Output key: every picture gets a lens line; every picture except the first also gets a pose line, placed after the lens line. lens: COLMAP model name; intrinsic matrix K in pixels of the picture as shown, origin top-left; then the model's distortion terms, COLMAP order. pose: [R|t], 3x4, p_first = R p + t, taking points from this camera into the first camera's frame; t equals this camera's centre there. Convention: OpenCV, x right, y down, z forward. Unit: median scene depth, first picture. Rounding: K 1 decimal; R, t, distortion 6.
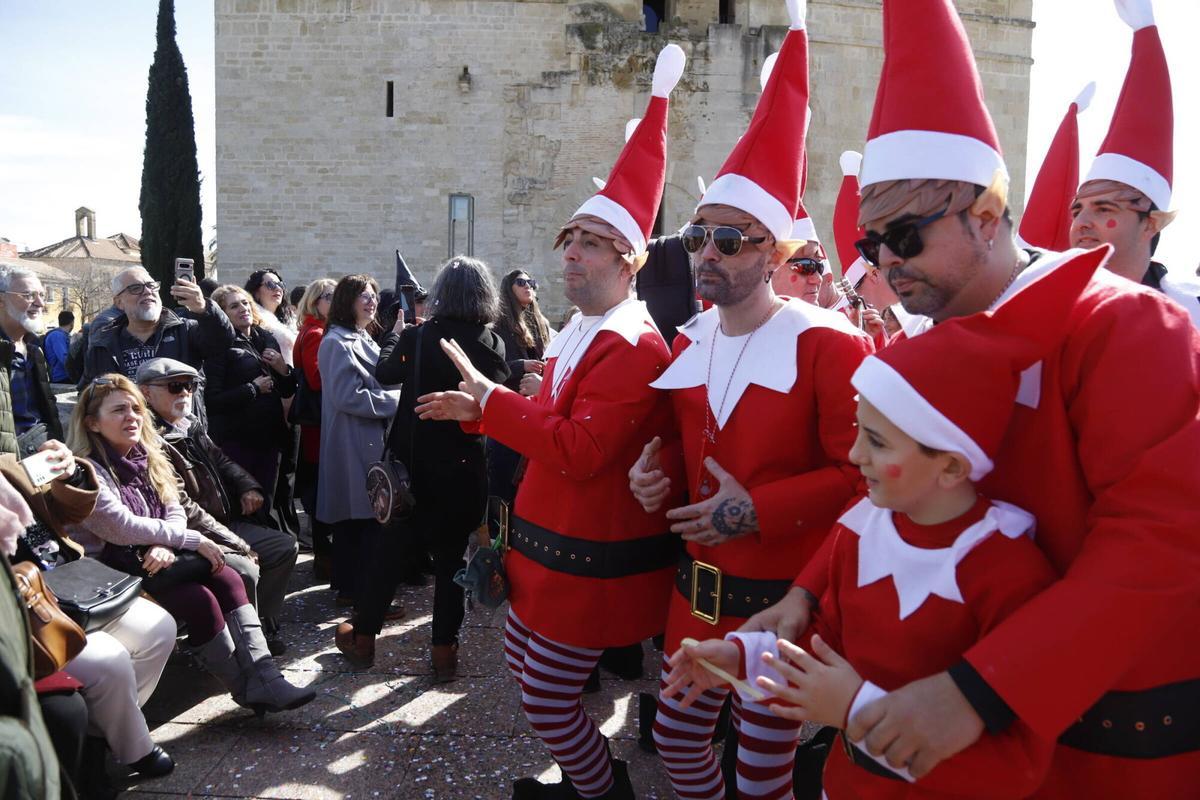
lens RADIAL K [[820.8, 0, 600.0], [0, 820.8, 400.0], [0, 0, 1]] dist [-0.116862, 0.072405]
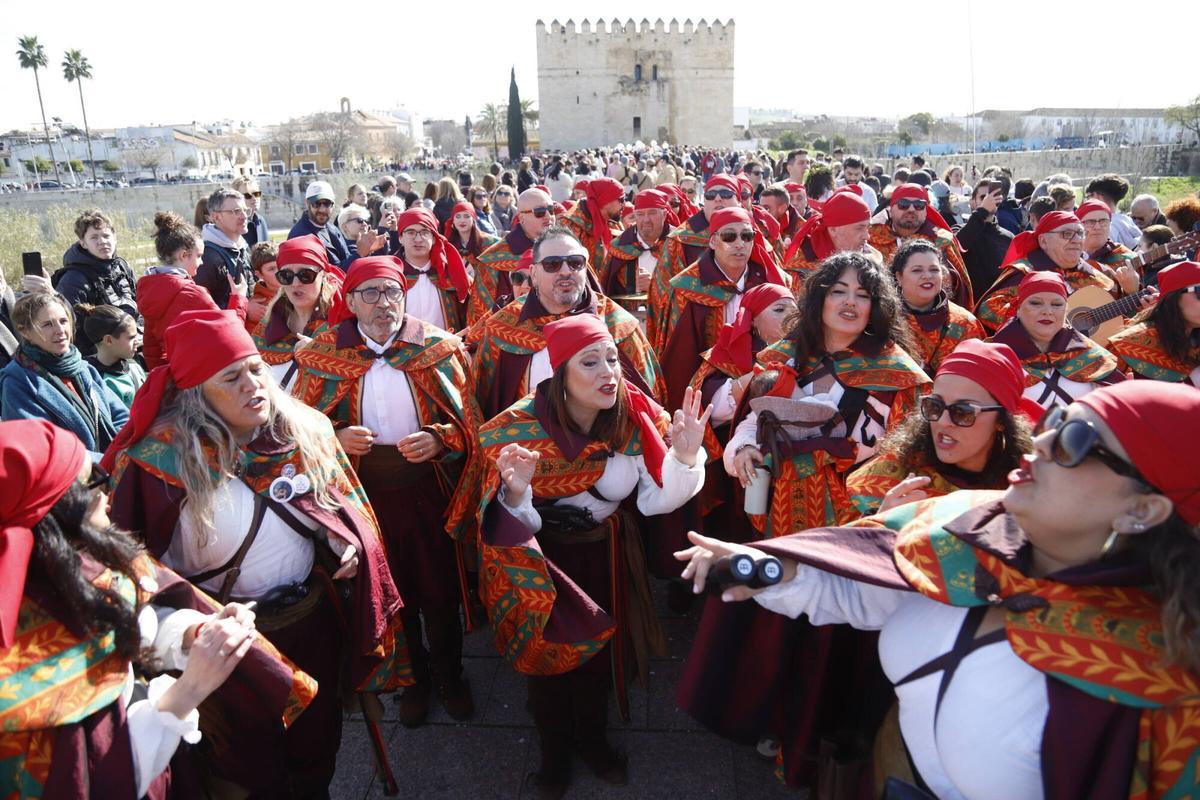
lens RADIAL K [[820.8, 0, 600.0], [0, 820.8, 400.0], [0, 0, 1]] dist [-0.116862, 0.072405]
pose [[0.998887, -0.026352, -0.039121, -0.009689], [0.033763, 0.978626, 0.202857, 0.345996], [0.032939, -0.203952, 0.978427, -3.709228]]
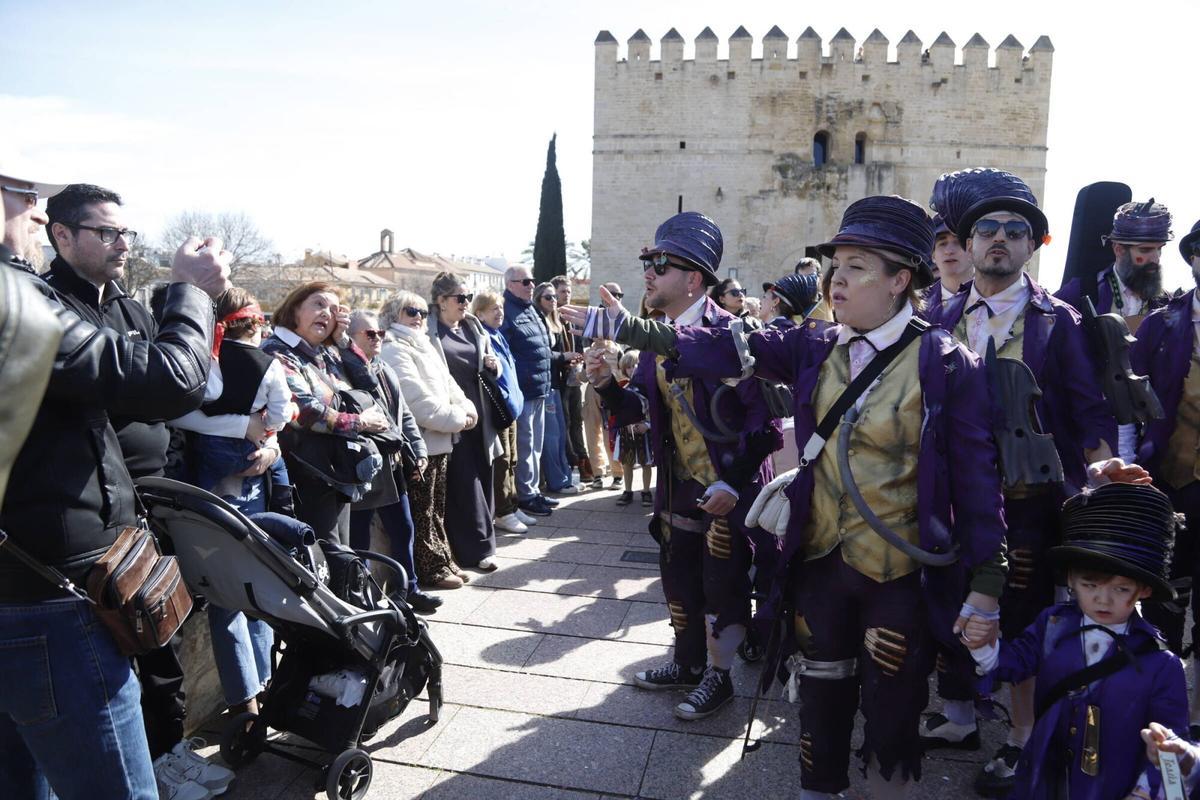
lens RADIAL K [[820.8, 0, 600.0], [0, 820.8, 400.0], [0, 0, 1]] dist [-0.116862, 0.072405]
pose [[0.976331, 0.031175, -0.214022, -0.012458], [-0.031148, 0.999509, 0.003497, 0.102048], [0.214026, 0.003252, 0.976823, -0.984529]]
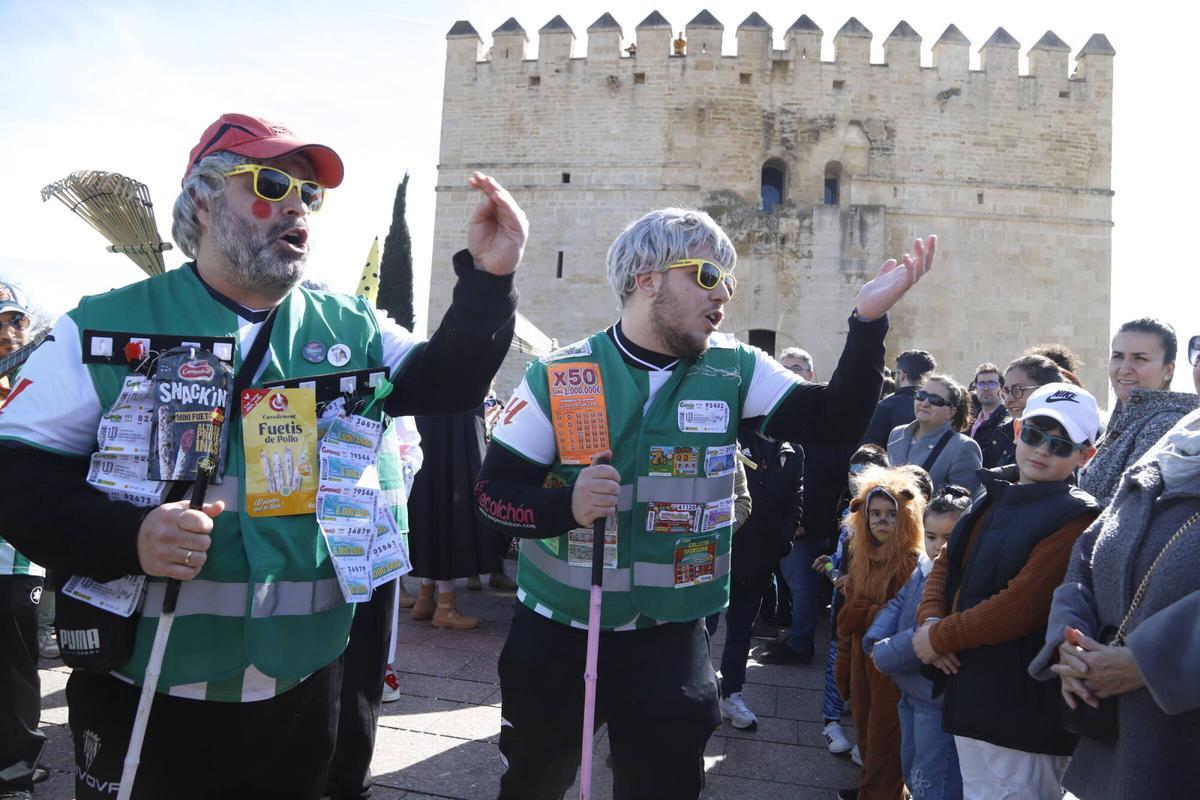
lens RADIAL K [[820.8, 0, 600.0], [0, 820.8, 400.0], [0, 0, 1]] dist [-0.116862, 0.072405]
pose [[0.977445, 0.025211, -0.209681, 0.083078], [-0.057531, 0.987086, -0.149505, 0.033867], [0.203204, 0.158196, 0.966272, -0.225041]]
